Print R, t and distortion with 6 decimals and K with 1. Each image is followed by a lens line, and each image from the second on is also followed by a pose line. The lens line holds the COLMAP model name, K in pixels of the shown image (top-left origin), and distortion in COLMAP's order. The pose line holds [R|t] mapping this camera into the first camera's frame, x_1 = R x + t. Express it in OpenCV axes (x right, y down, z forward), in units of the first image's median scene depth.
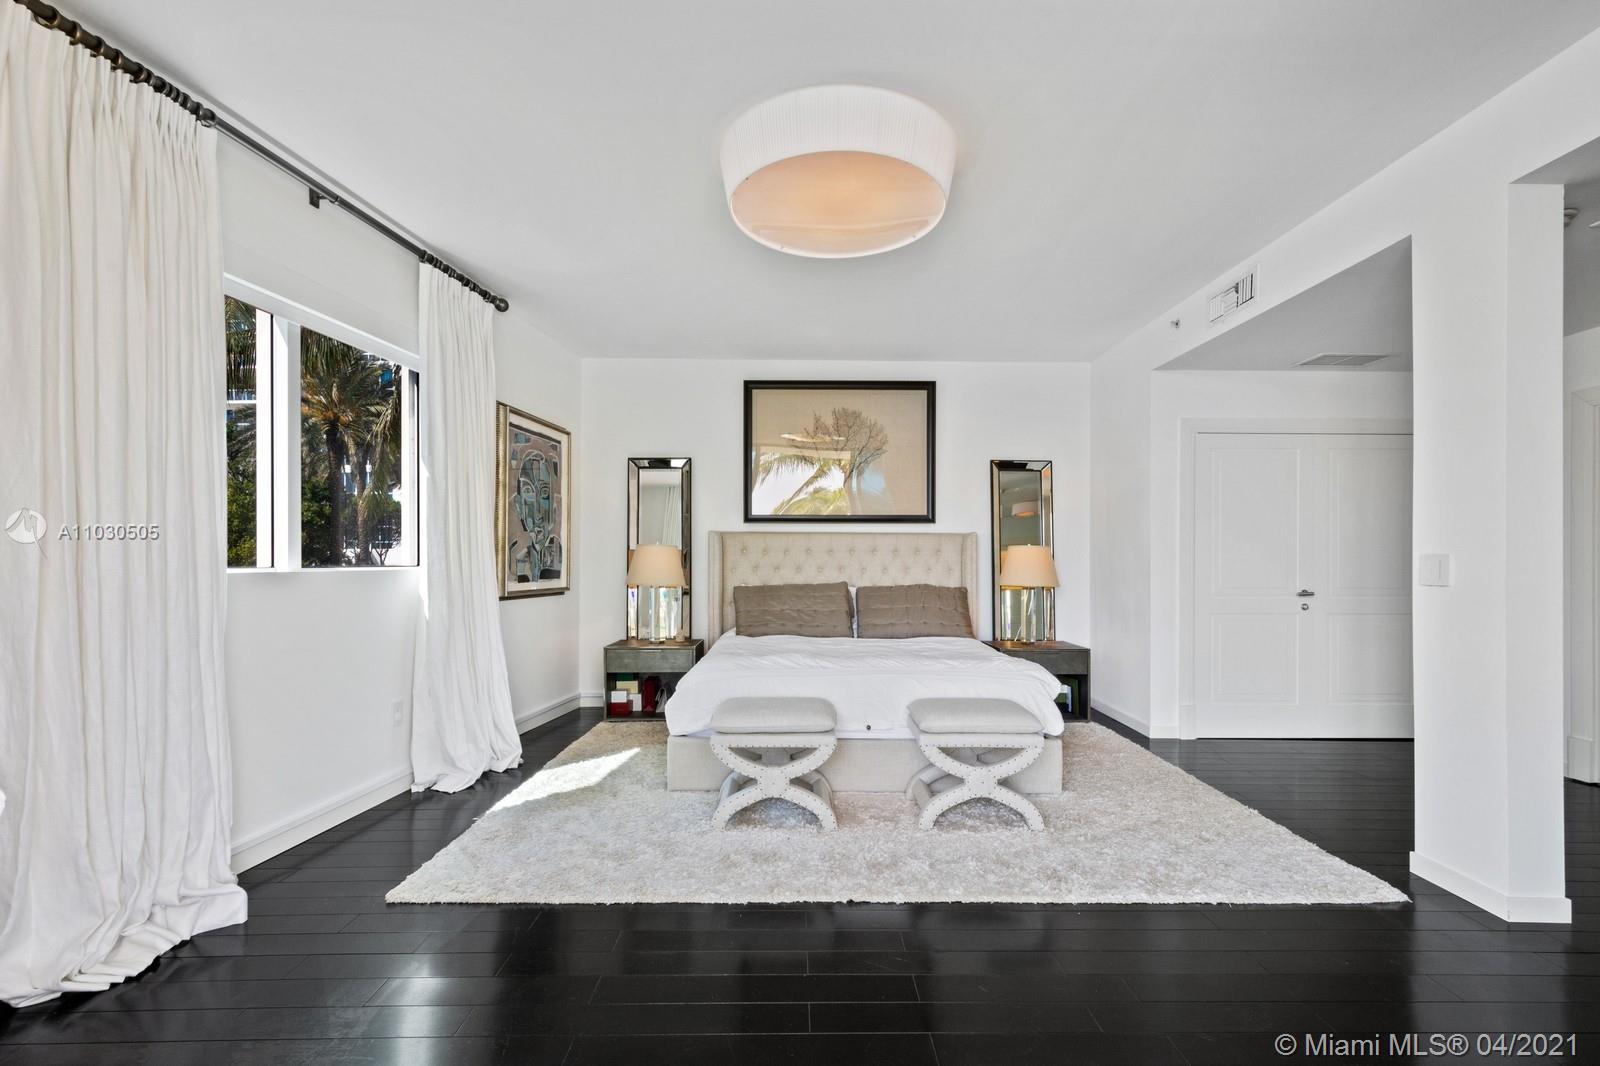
lens RADIAL K [[721.7, 0, 812.4], [0, 721.7, 559.0], [0, 0, 1]] dist [0.009961, -0.001927]
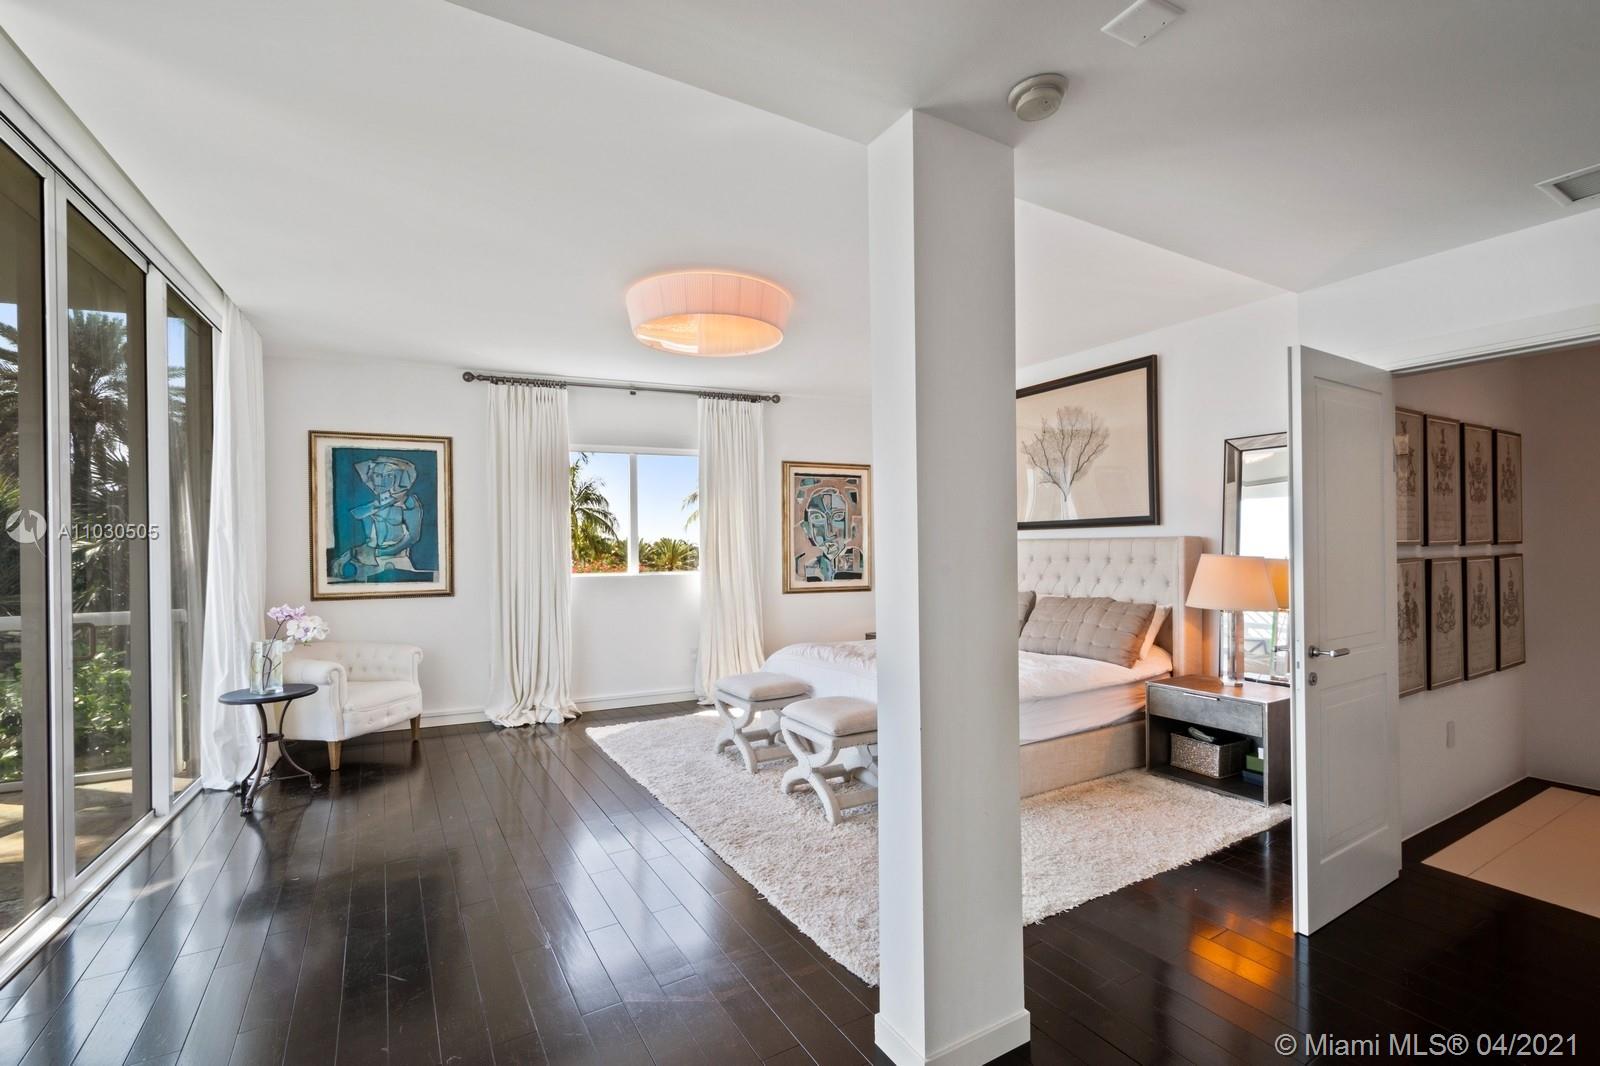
lens RADIAL K [[721.7, 0, 791.7], [0, 721.7, 546.2], [0, 0, 1]] dist [0.009961, -0.001927]
pose [[0.473453, -0.009592, -0.880767, 0.834645], [0.012990, 0.999908, -0.003907, -0.032581], [0.880723, -0.009591, 0.473534, 0.278744]]
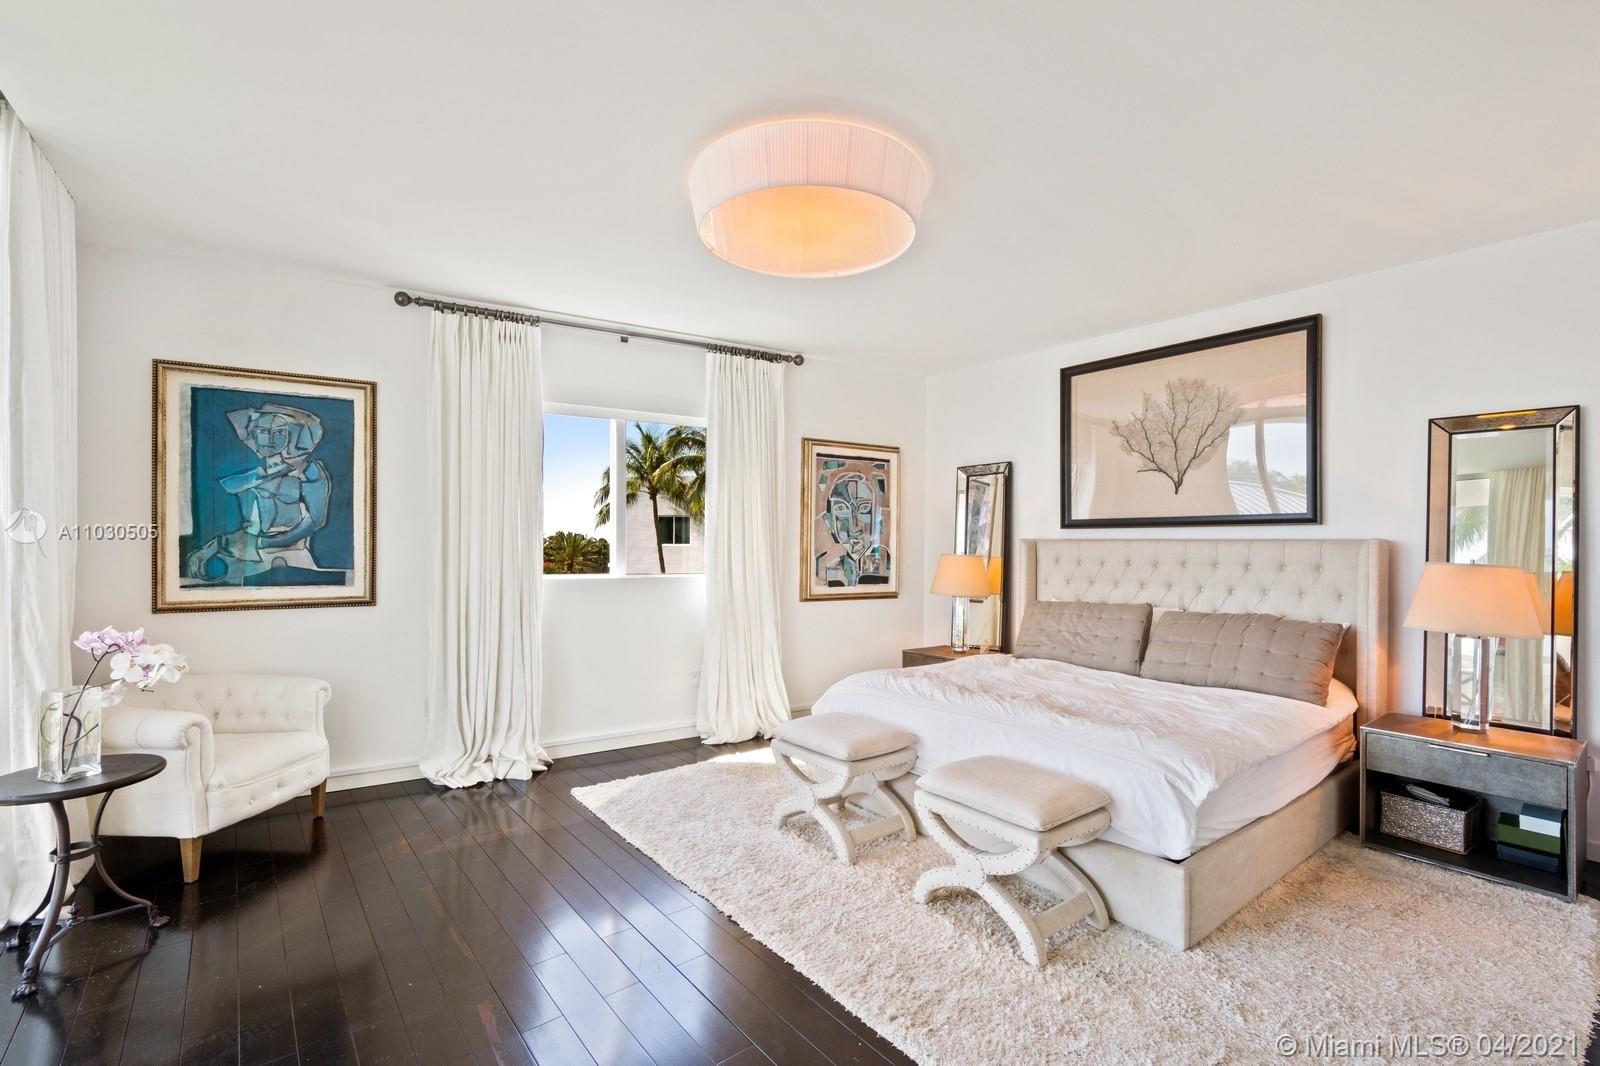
lens RADIAL K [[721.7, 0, 791.9], [0, 721.7, 542.9], [0, 0, 1]] dist [0.009961, -0.001927]
pose [[0.593830, -0.000912, -0.804590, 0.498927], [-0.002860, 0.999991, -0.003244, -0.034206], [0.804585, 0.004228, 0.593822, 0.240264]]
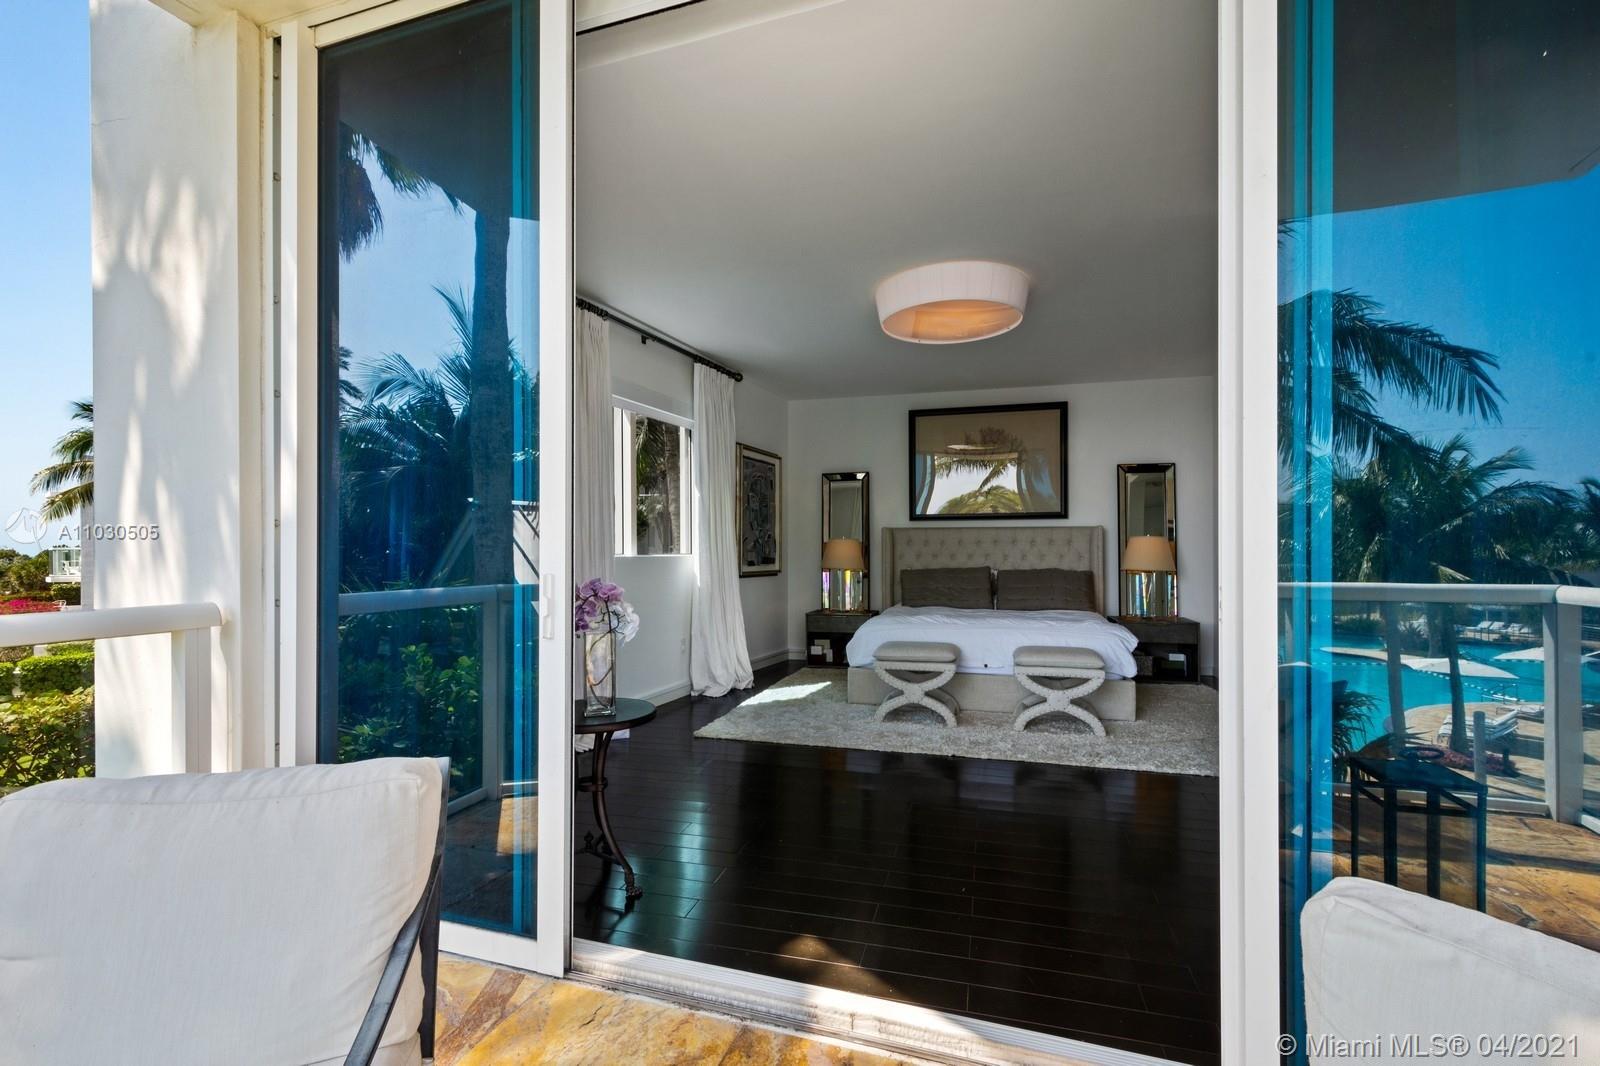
lens RADIAL K [[721.7, 0, 802.7], [0, 721.7, 555.3], [0, 0, 1]] dist [0.009961, -0.001927]
pose [[0.960865, -0.003779, -0.276990, 0.092730], [0.005115, 0.999979, 0.004102, 0.006098], [0.276968, -0.005358, 0.960864, -0.343475]]
